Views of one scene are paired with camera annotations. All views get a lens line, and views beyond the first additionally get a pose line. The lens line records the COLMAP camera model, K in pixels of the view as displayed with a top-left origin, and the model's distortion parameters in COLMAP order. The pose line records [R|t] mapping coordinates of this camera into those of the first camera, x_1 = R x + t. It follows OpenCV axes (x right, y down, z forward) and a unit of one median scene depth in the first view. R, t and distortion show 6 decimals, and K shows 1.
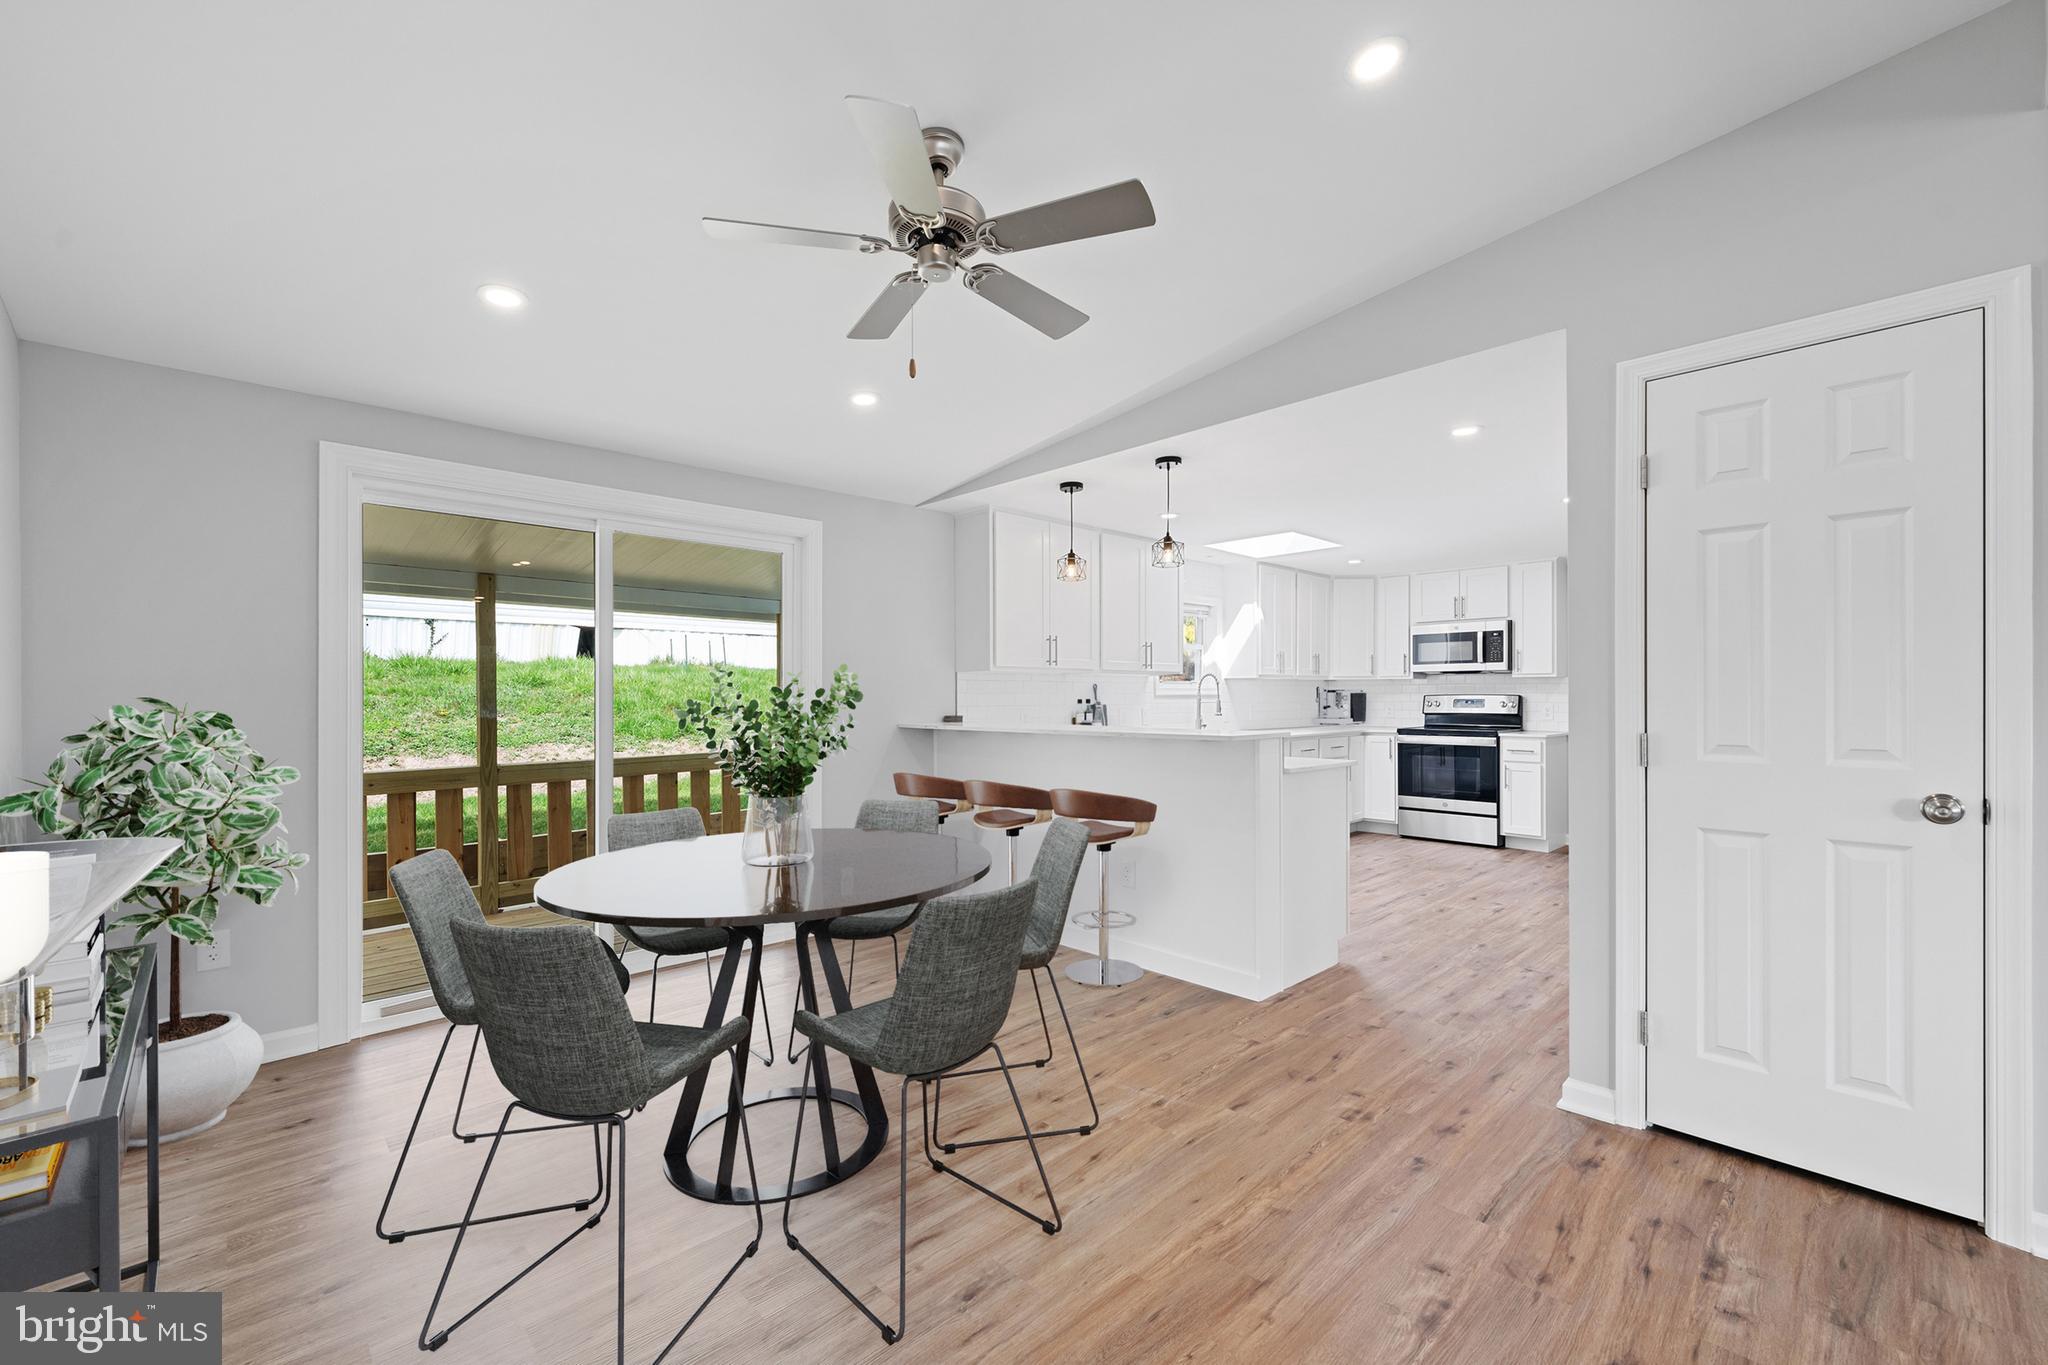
lens RADIAL K [[833.7, 0, 1026.8], [0, 833.7, 702.8], [0, 0, 1]] dist [-0.001563, -0.001380]
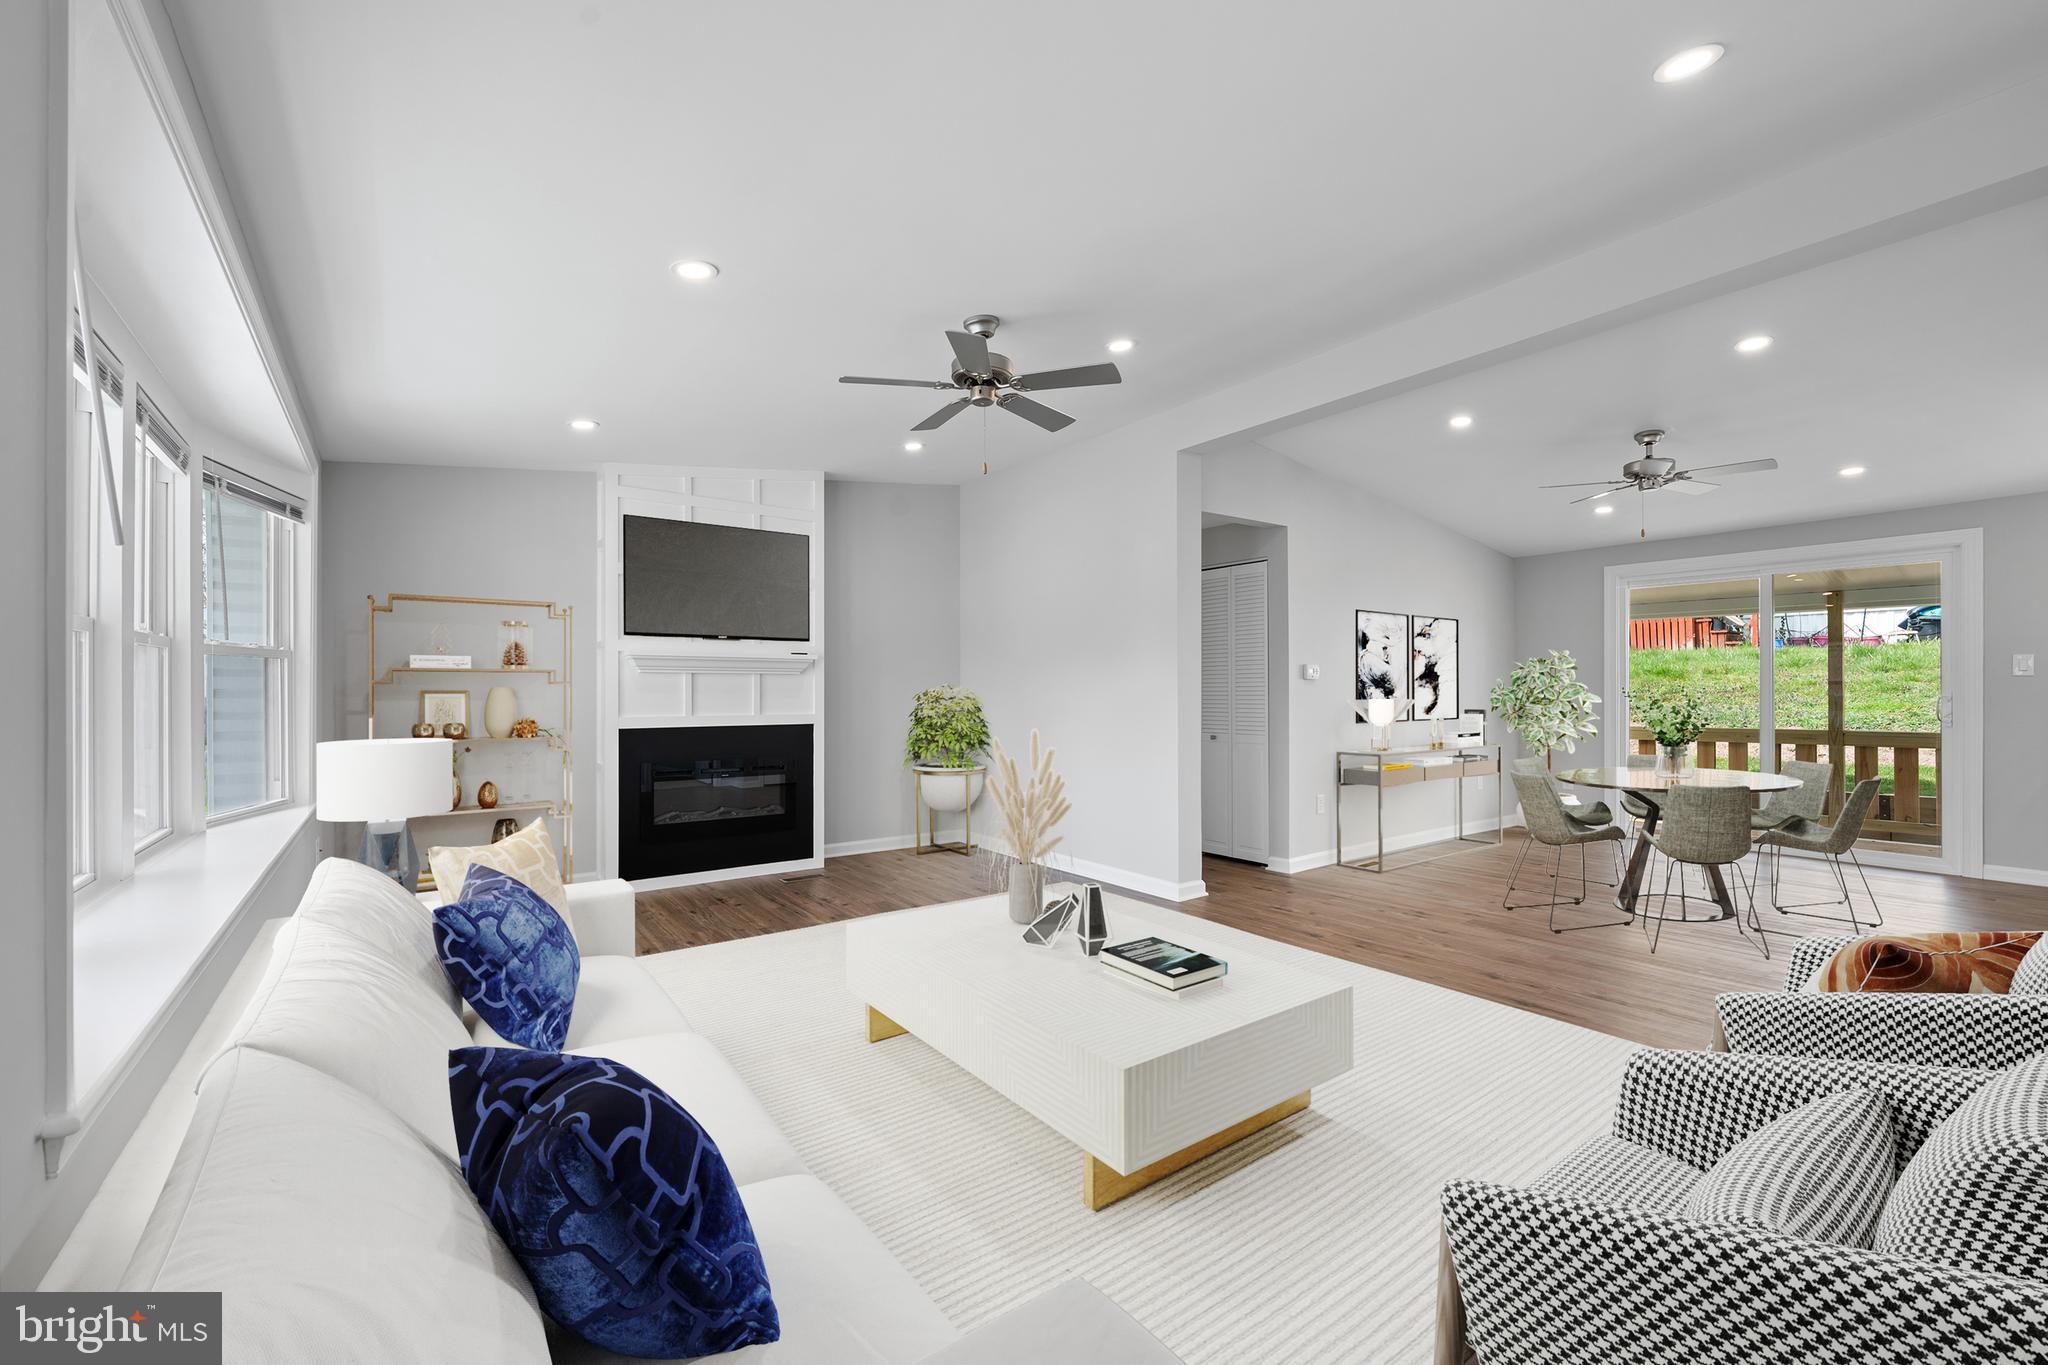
lens RADIAL K [[833.7, 0, 1021.1], [0, 833.7, 691.4], [0, 0, 1]] dist [-0.001563, -0.001380]
pose [[-0.133626, 0.002426, -0.991029, 1.300603], [-0.007896, 0.999963, 0.003513, 0.024172], [0.991000, 0.008295, -0.133602, -0.220842]]
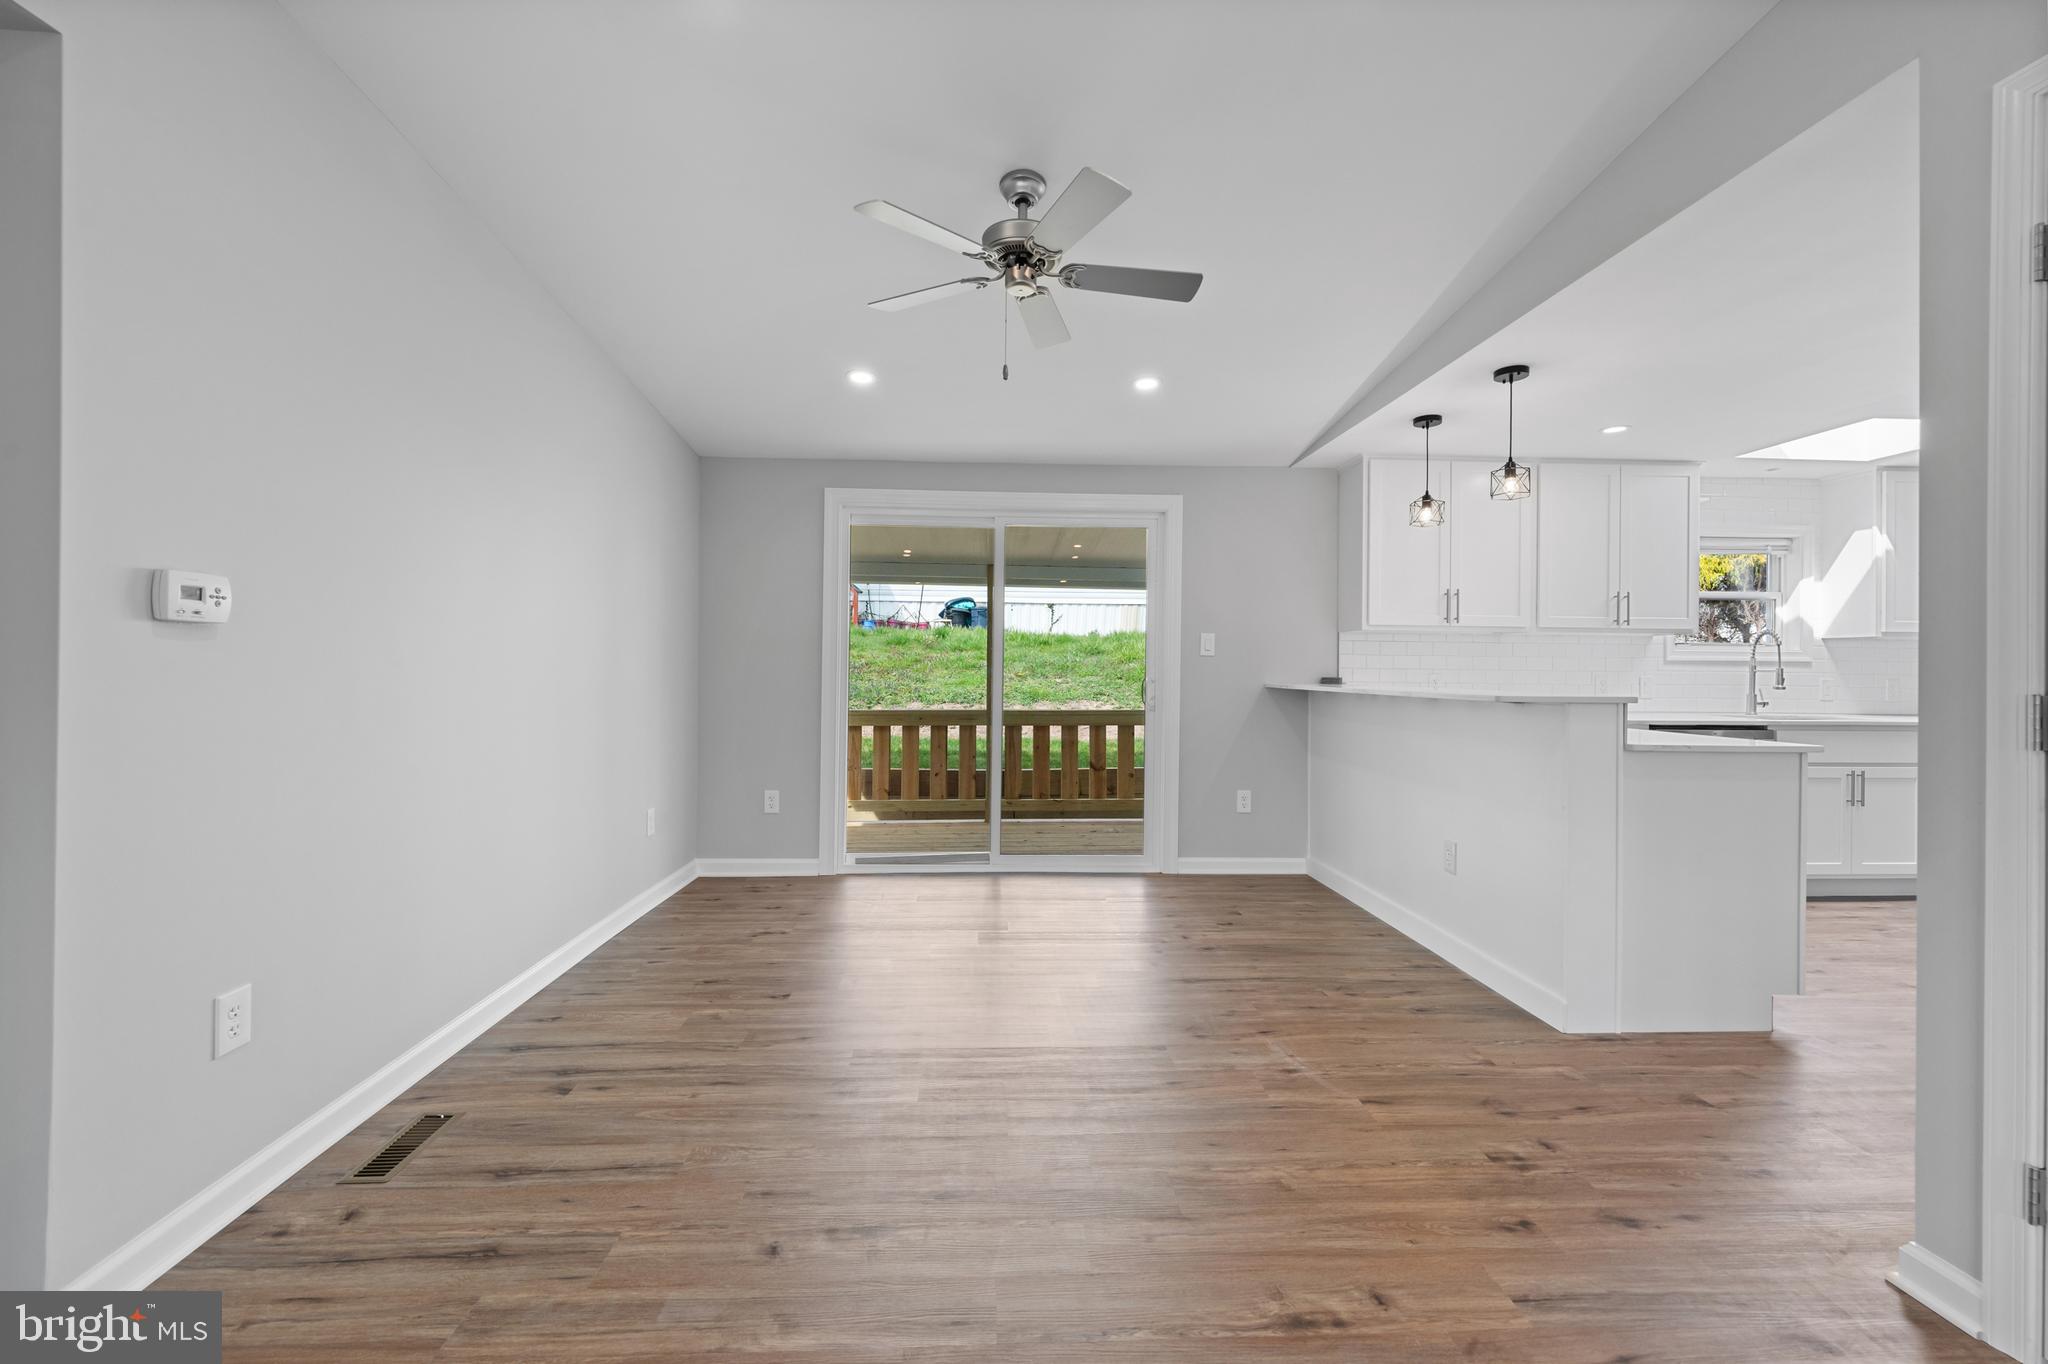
lens RADIAL K [[833.7, 0, 1024.5], [0, 833.7, 668.9], [0, 0, 1]] dist [-0.001563, -0.001380]
pose [[0.753181, 0.010364, -0.657731, 0.378134], [-0.017690, 0.999833, -0.004502, 0.022066], [0.657575, 0.015026, 0.753239, 0.053484]]
